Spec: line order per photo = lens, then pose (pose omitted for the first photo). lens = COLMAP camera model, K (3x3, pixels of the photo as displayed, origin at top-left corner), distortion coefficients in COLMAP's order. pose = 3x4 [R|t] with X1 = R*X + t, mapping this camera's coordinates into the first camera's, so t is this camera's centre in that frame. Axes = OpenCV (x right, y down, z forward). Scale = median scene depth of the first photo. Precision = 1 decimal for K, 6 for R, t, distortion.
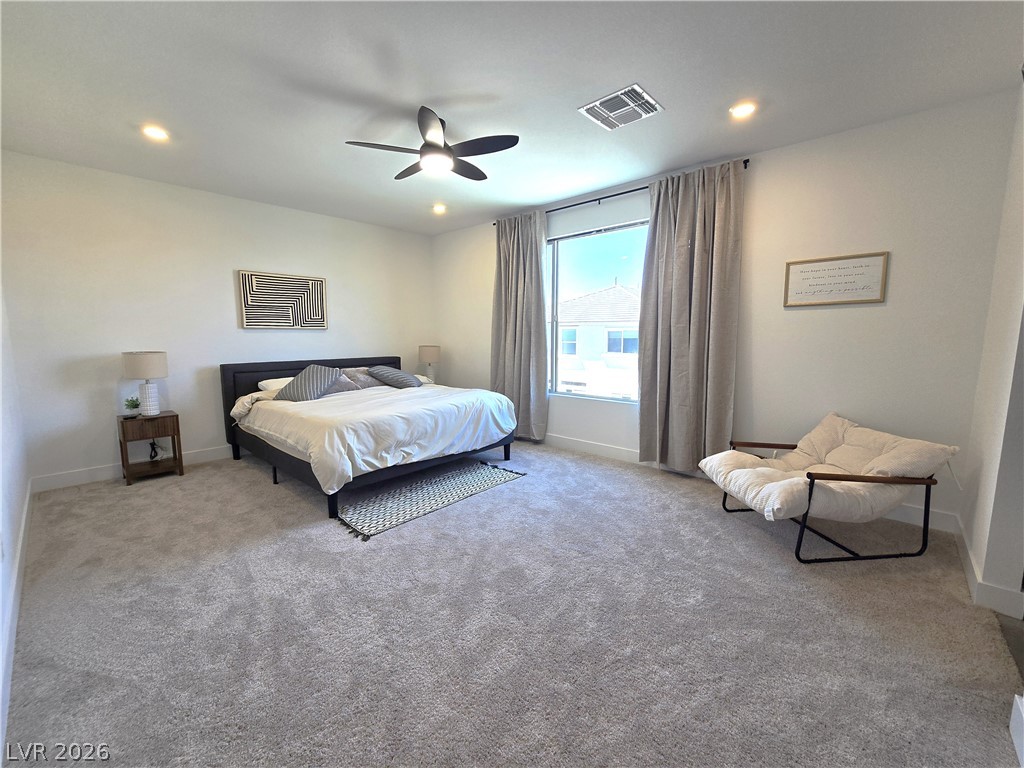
lens RADIAL K [[420.2, 0, 508.6], [0, 420.2, 389.4], [0, 0, 1]] dist [-0.008044, 0.002776]
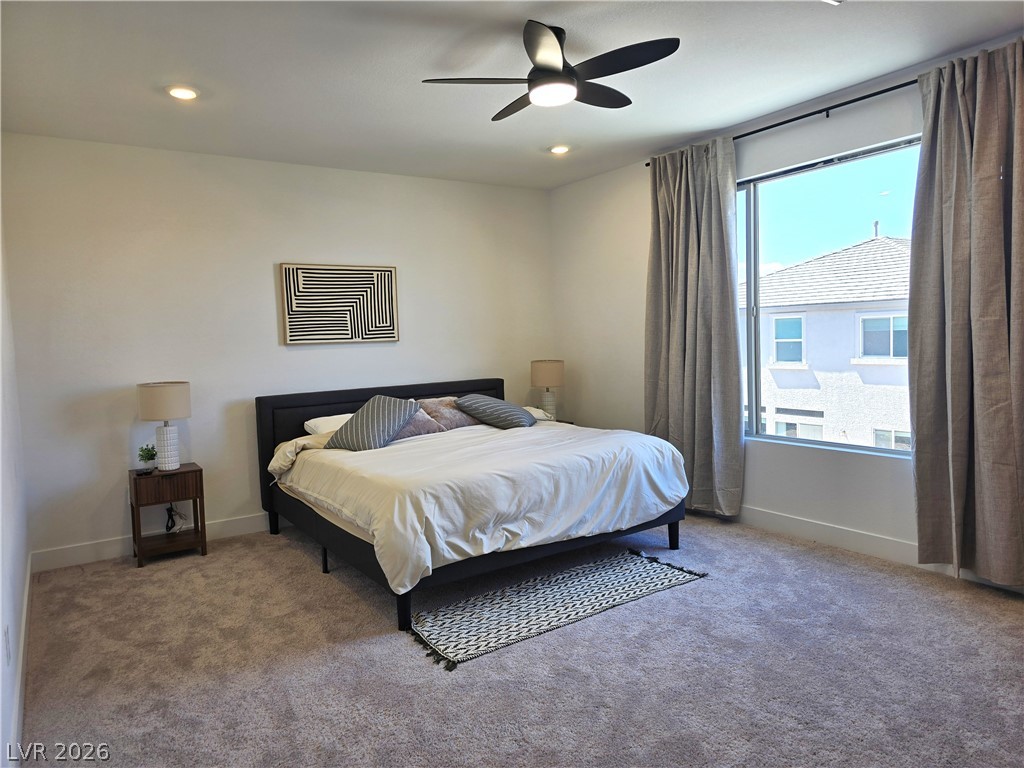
lens RADIAL K [[688.2, 0, 515.7], [0, 688.2, 379.7], [0, 0, 1]] dist [0.060187, -0.052948]
pose [[0.971942, -0.018645, -0.234479, 0.015147], [0.004750, 0.998206, -0.059684, -0.019073], [0.235171, 0.056895, 0.970287, -0.039360]]
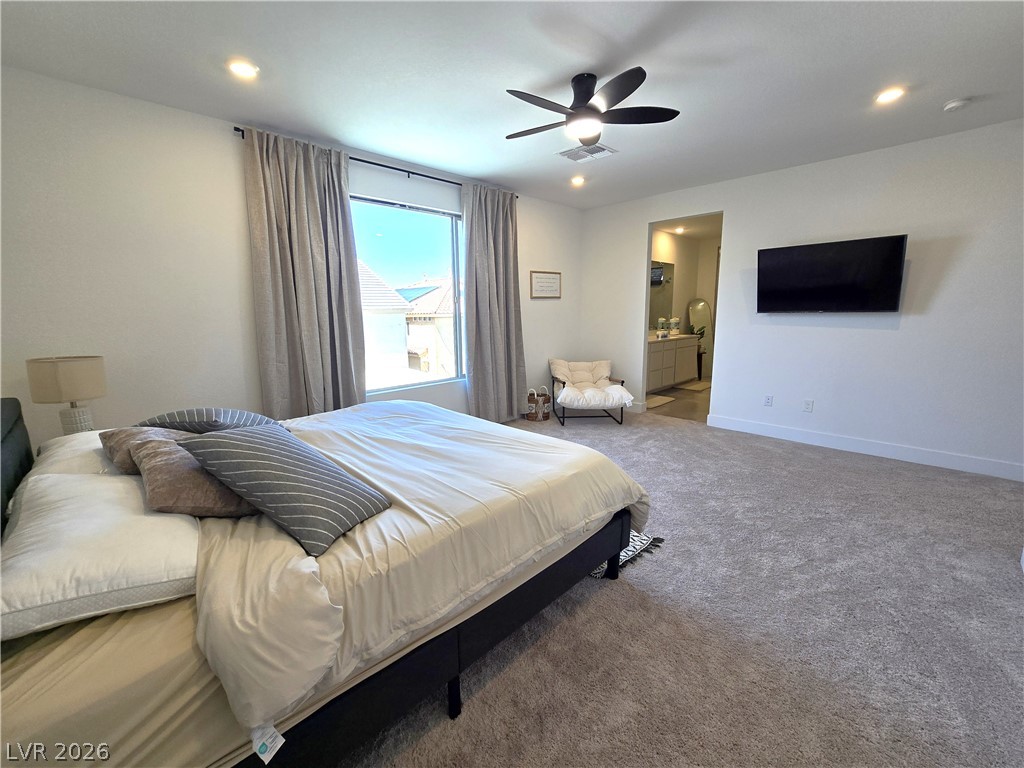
lens RADIAL K [[420.2, 0, 506.9], [0, 420.2, 384.1], [0, 0, 1]] dist [-0.008044, 0.002776]
pose [[0.068529, -0.166957, 0.983580, -1.579410], [0.141040, 0.977617, 0.156118, -0.223072], [-0.987629, 0.128026, 0.090543, 1.572144]]
